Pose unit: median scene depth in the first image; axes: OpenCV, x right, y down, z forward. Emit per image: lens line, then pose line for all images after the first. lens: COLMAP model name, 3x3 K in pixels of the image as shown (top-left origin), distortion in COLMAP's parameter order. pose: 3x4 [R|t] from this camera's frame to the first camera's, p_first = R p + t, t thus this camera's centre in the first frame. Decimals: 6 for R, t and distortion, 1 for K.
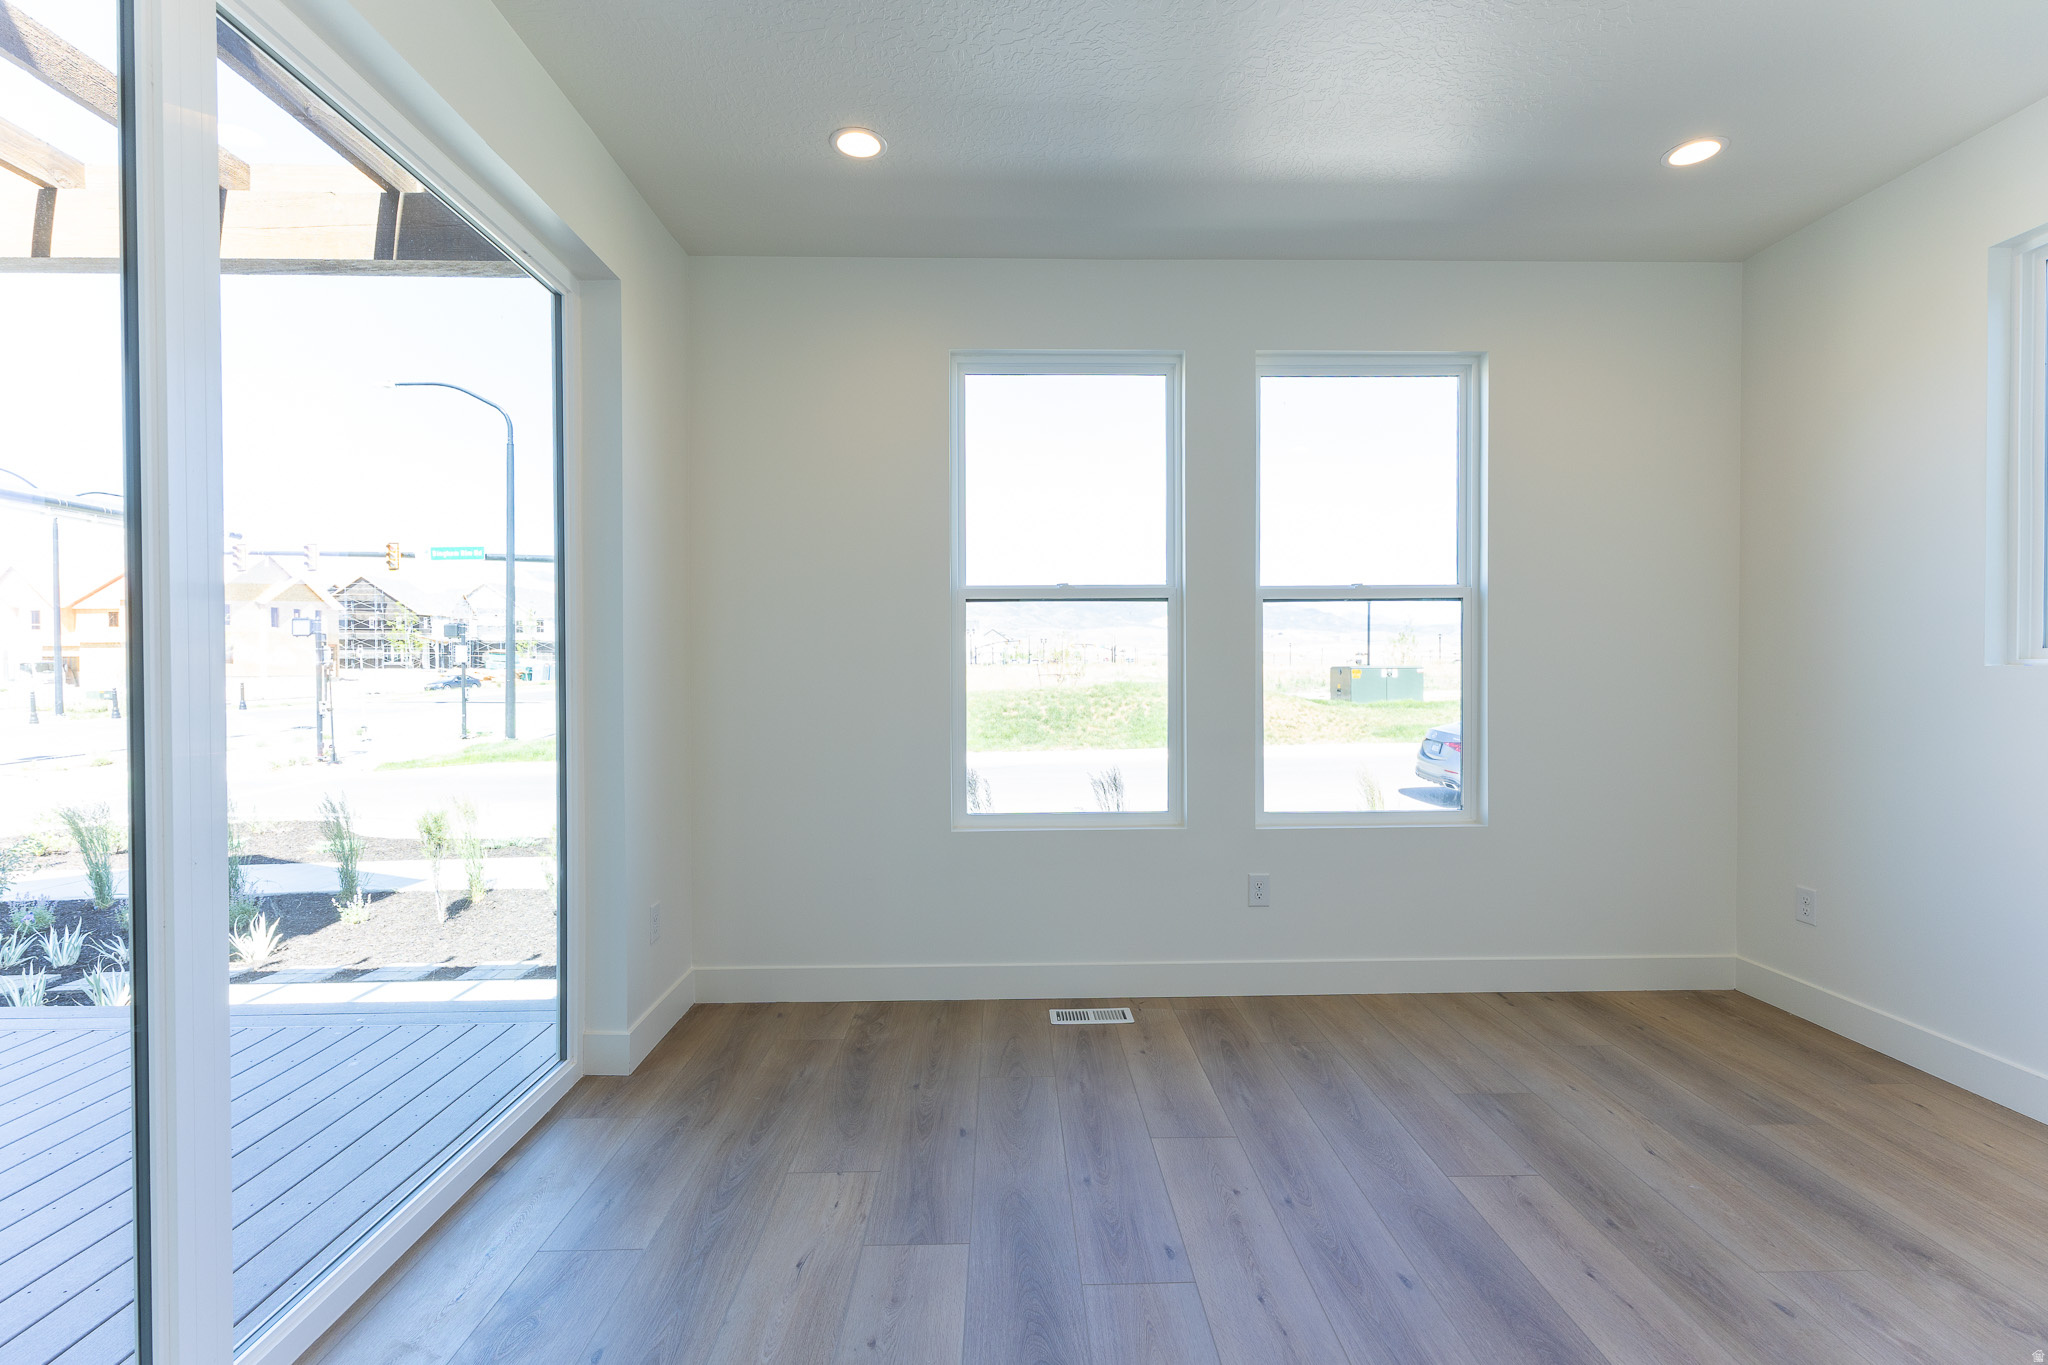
lens RADIAL K [[933.6, 0, 1016.0], [0, 933.6, 683.3], [0, 0, 1]] dist [-0.000019, -0.000233]
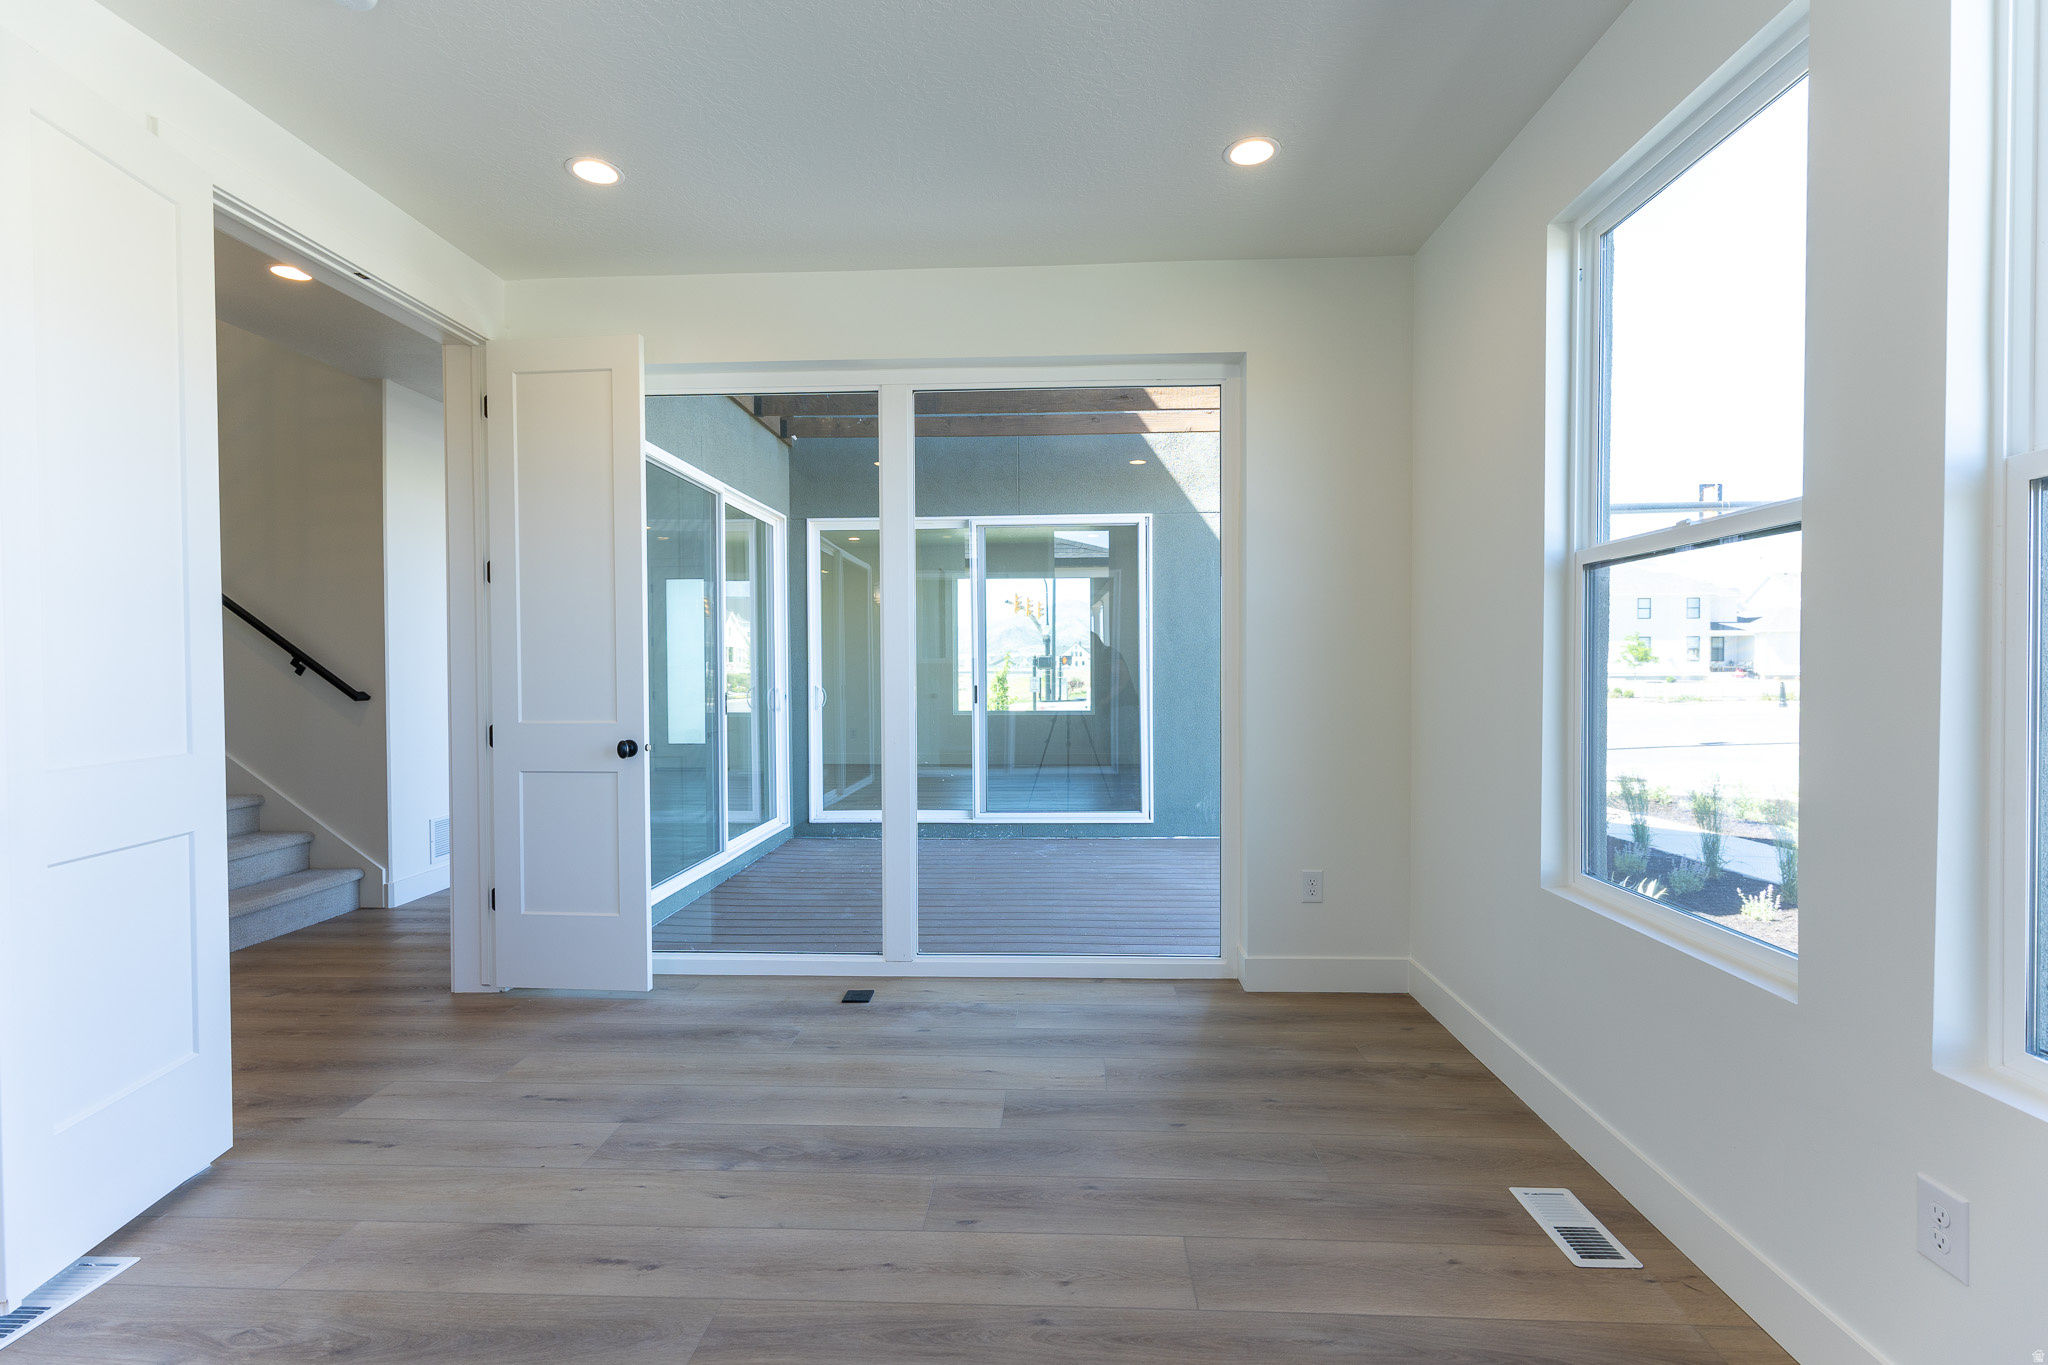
lens RADIAL K [[933.6, 0, 1025.5], [0, 933.6, 680.2], [0, 0, 1]] dist [-0.000019, -0.000233]
pose [[-0.067912, 0.022204, -0.997444, 0.677670], [-0.010307, 0.999683, 0.022955, -0.016240], [0.997638, 0.011840, -0.067662, 0.637670]]
